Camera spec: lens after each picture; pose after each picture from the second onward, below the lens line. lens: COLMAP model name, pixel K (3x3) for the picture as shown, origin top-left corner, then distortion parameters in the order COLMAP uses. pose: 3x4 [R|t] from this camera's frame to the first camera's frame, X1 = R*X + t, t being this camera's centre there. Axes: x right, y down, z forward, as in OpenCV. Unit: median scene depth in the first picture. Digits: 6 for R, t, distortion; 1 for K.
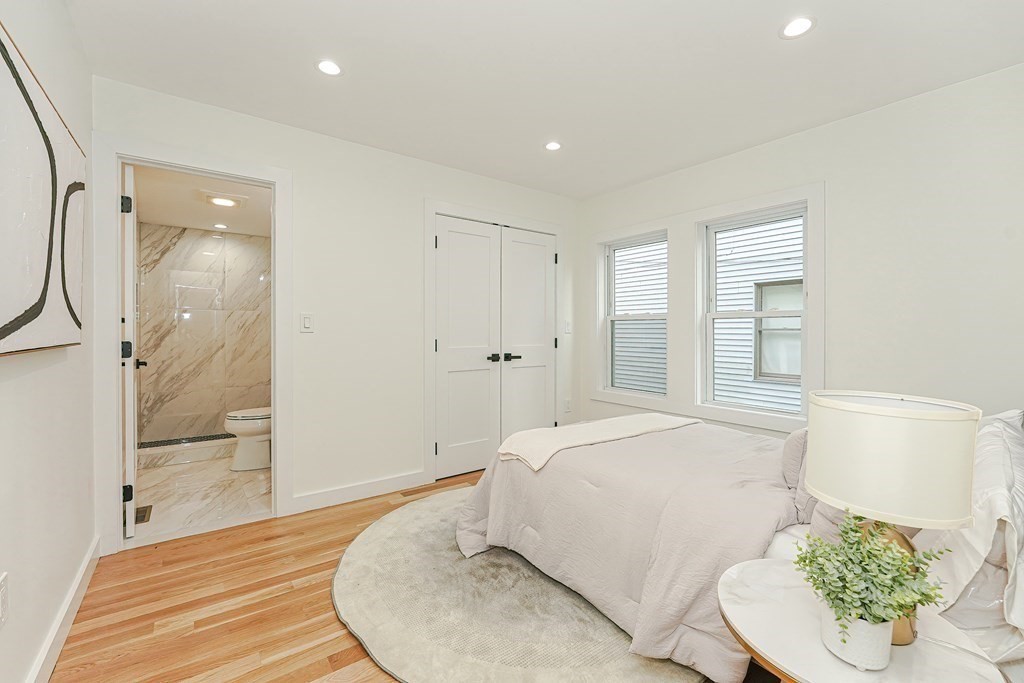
lens RADIAL K [[418.0, 0, 512.0], [0, 418.0, 341.5], [0, 0, 1]] dist [-0.014504, -0.000027]
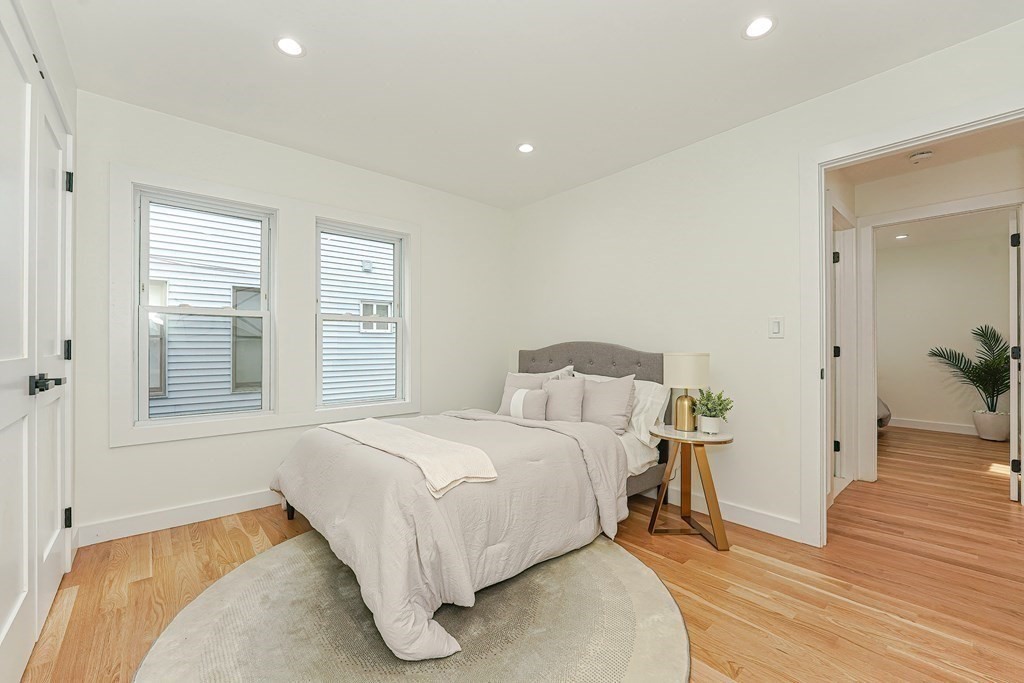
lens RADIAL K [[418.0, 0, 512.0], [0, 418.0, 341.5], [0, 0, 1]] dist [-0.014504, -0.000027]
pose [[-0.059702, -0.000313, 0.998216, -1.199837], [0.009592, 0.999954, 0.000887, 0.004366], [-0.998170, 0.009628, -0.059696, 1.405835]]
